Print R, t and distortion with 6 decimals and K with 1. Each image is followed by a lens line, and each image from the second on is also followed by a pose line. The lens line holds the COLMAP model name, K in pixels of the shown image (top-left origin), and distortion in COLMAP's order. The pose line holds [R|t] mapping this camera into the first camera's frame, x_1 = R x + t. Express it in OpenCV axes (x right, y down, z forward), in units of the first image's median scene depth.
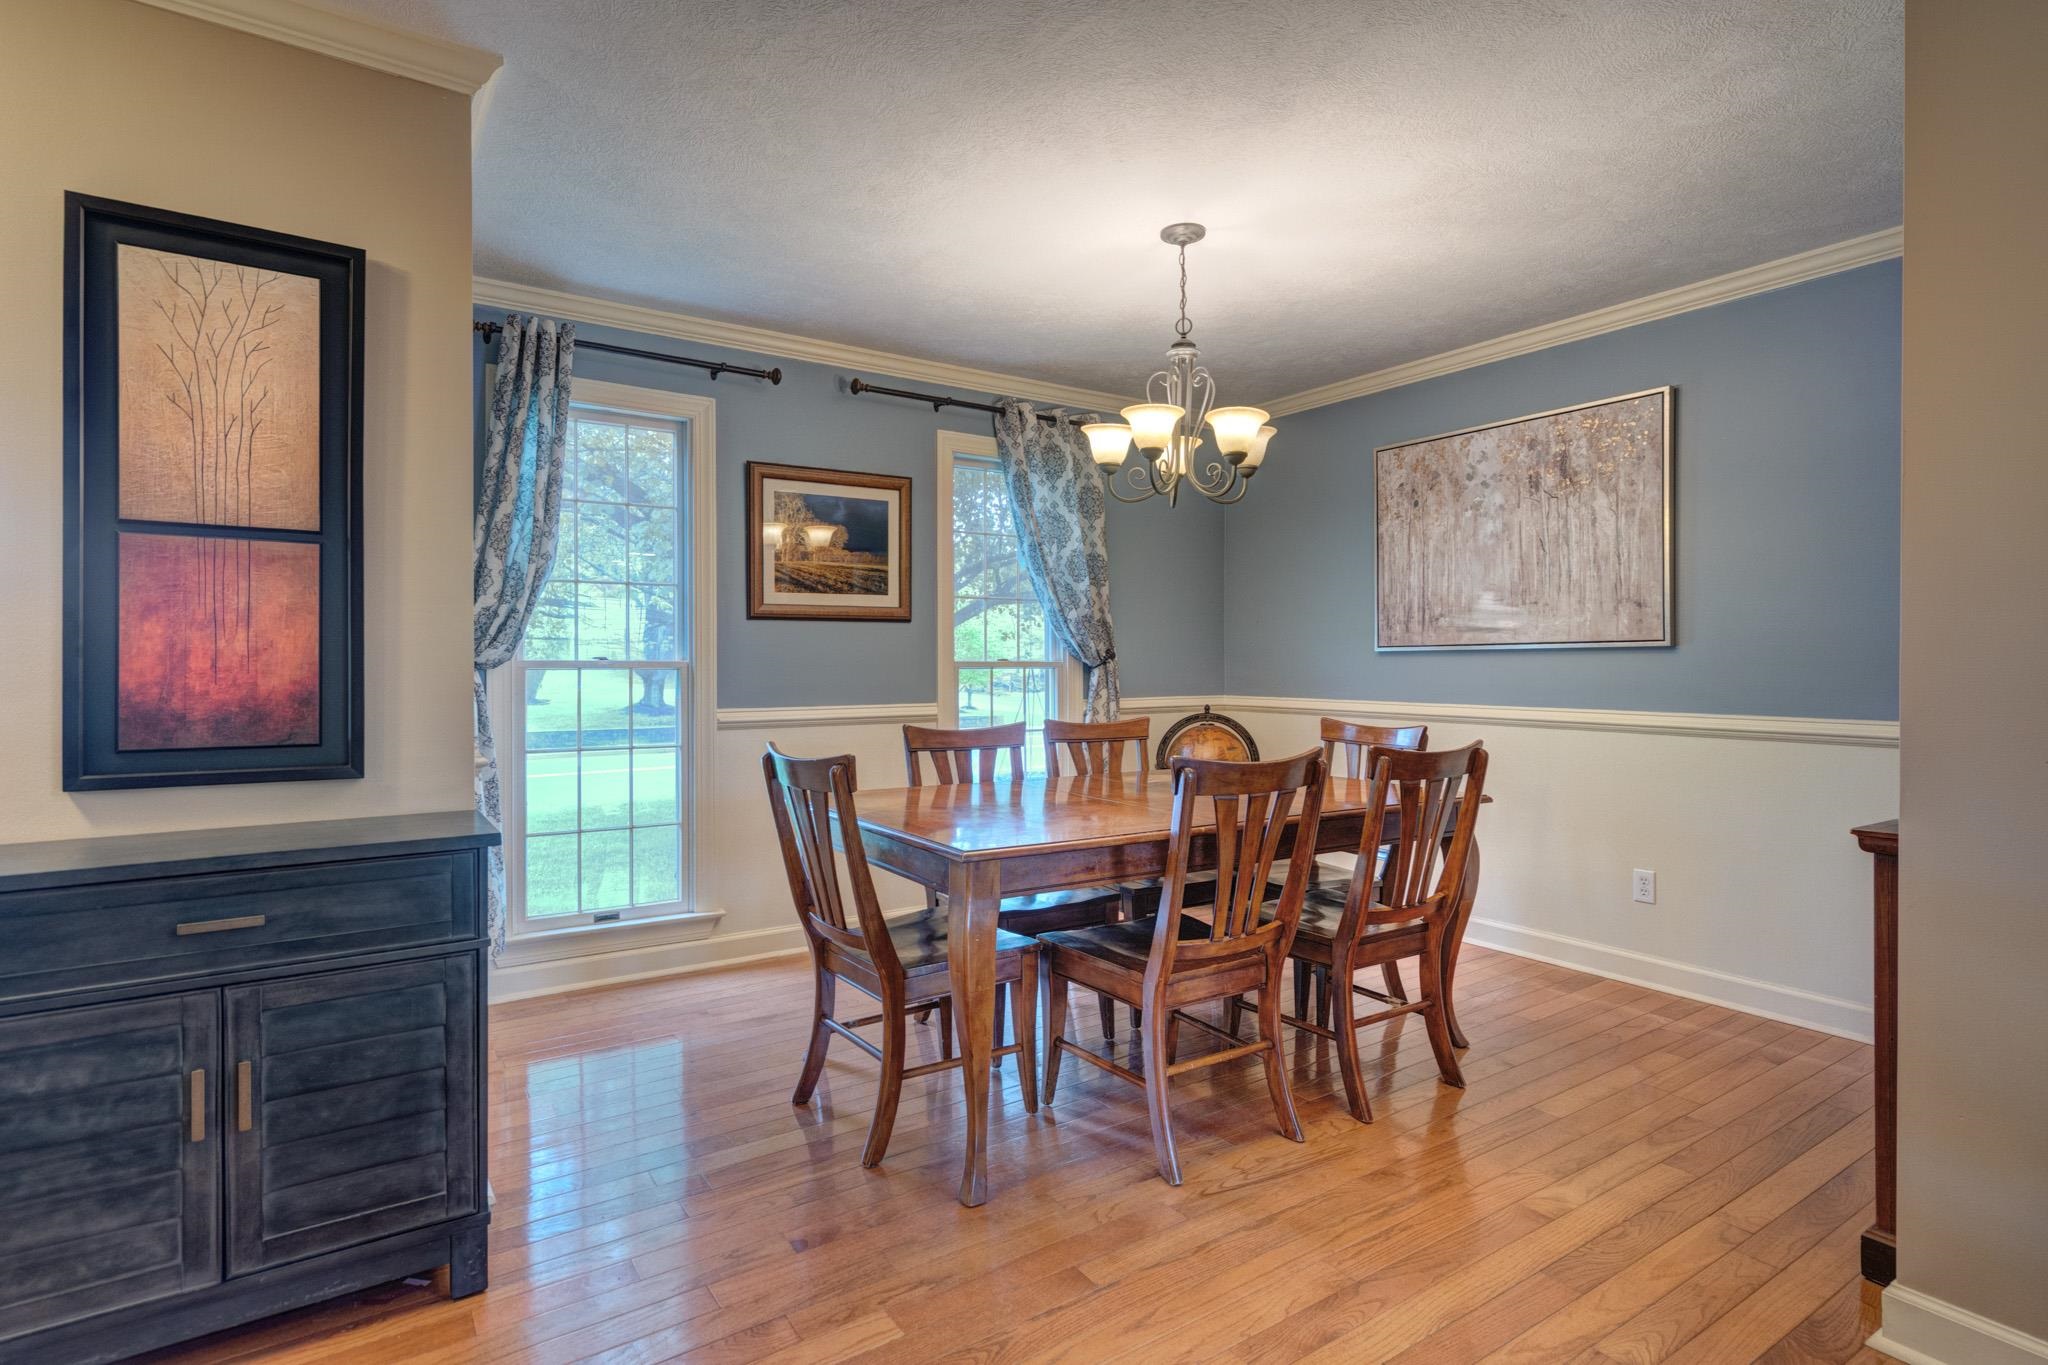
lens RADIAL K [[1028.6, 0, 1022.9], [0, 1028.6, 658.2], [0, 0, 1]] dist [-0.002632, -0.000190]
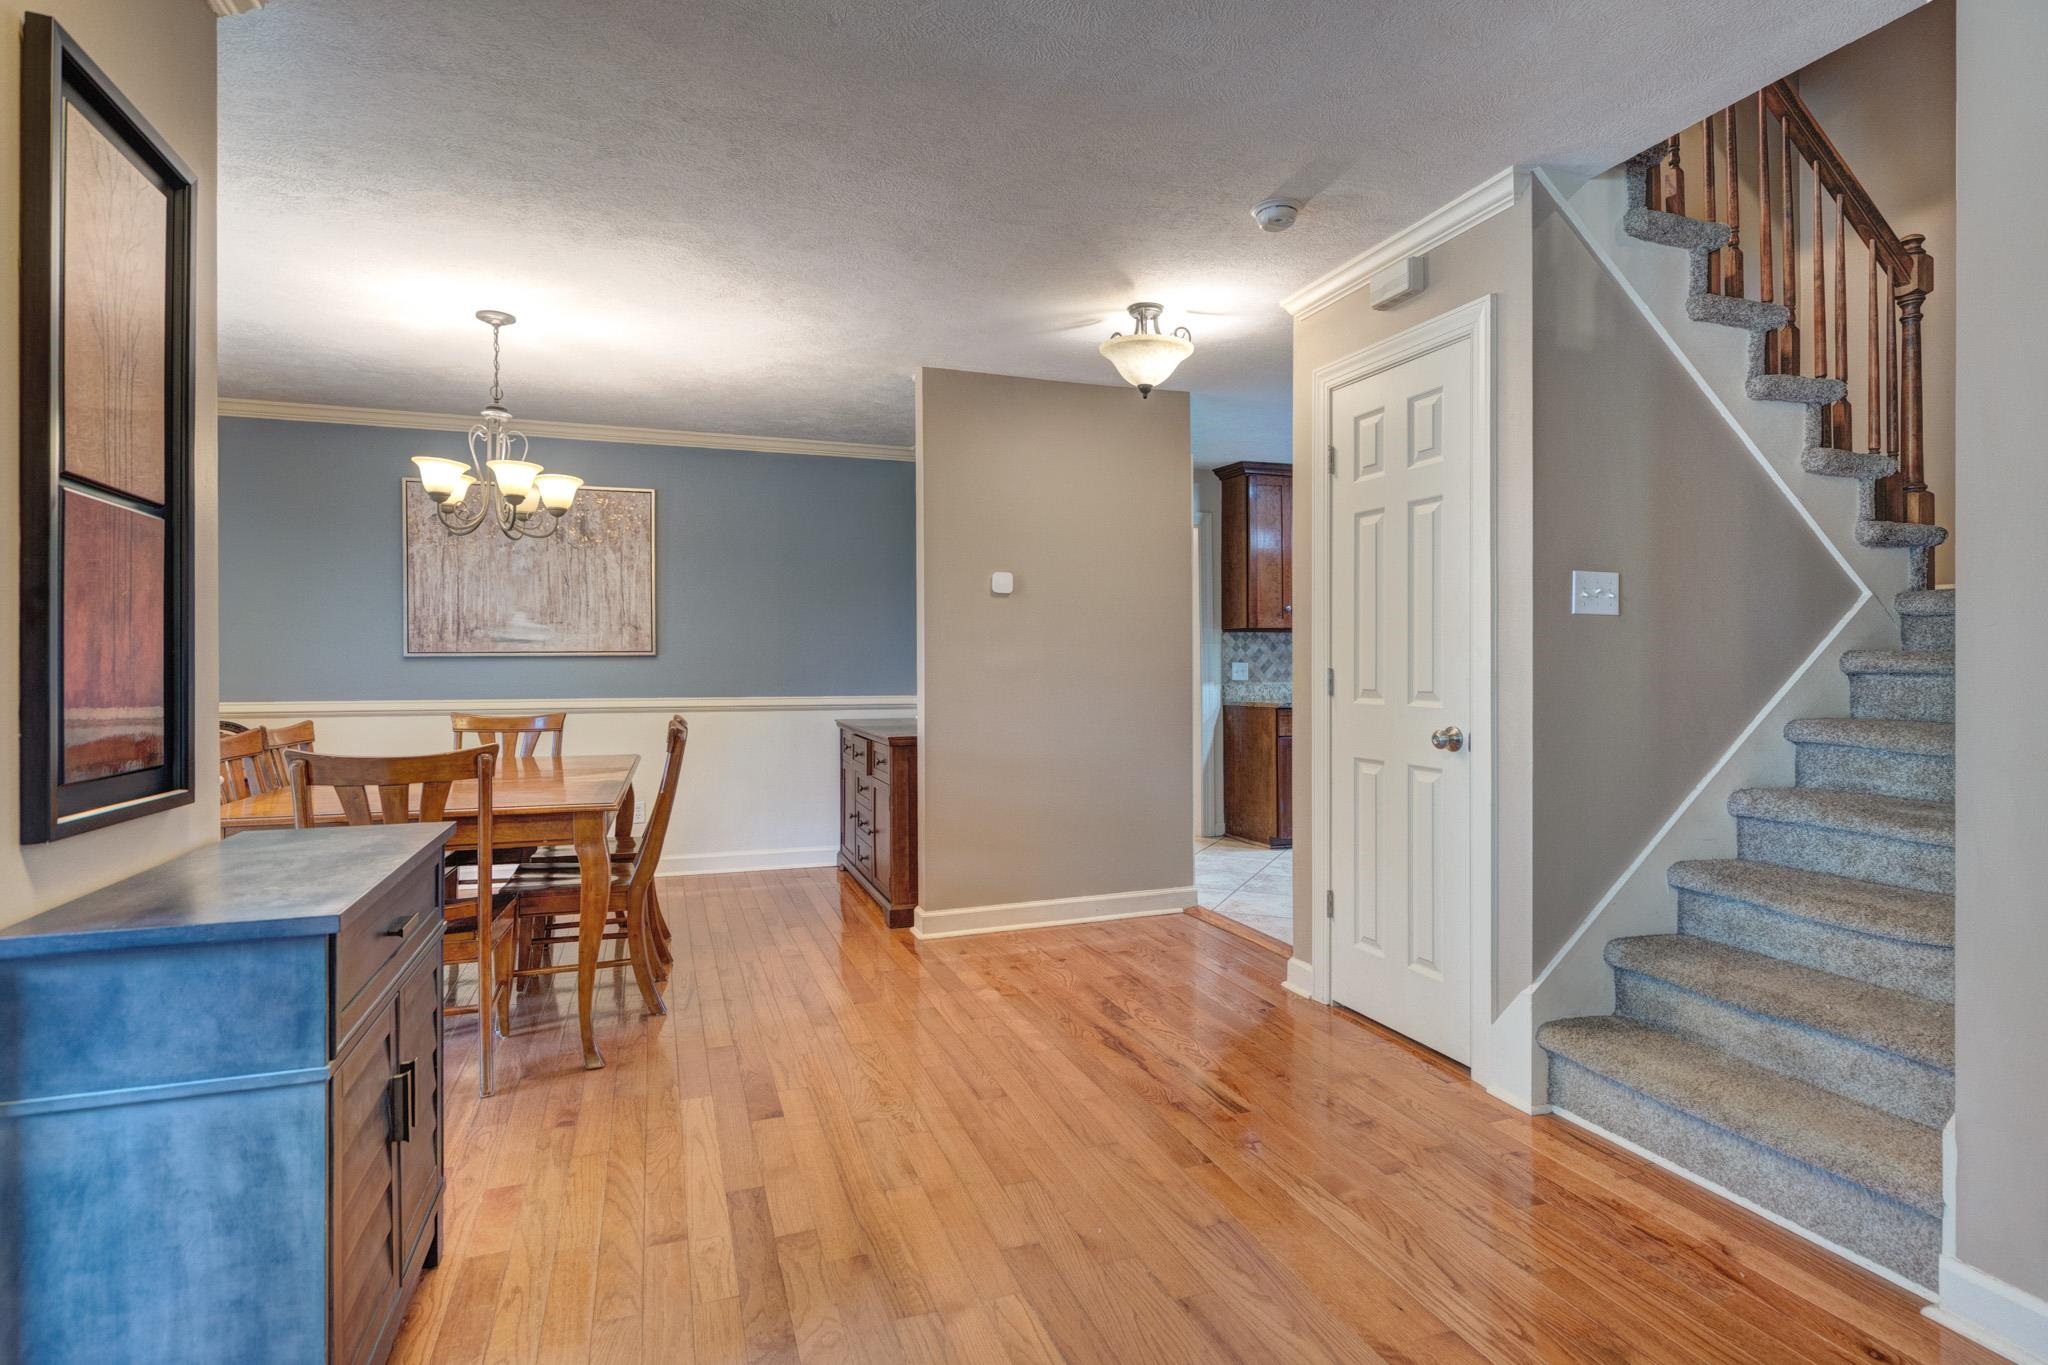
lens RADIAL K [[1028.6, 0, 1022.9], [0, 1028.6, 658.2], [0, 0, 1]] dist [-0.002632, -0.000190]
pose [[0.234309, 0.005920, 0.972144, -0.705990], [-0.002647, 0.999982, -0.005452, -0.000457], [-0.972159, -0.001296, 0.234320, 0.080117]]
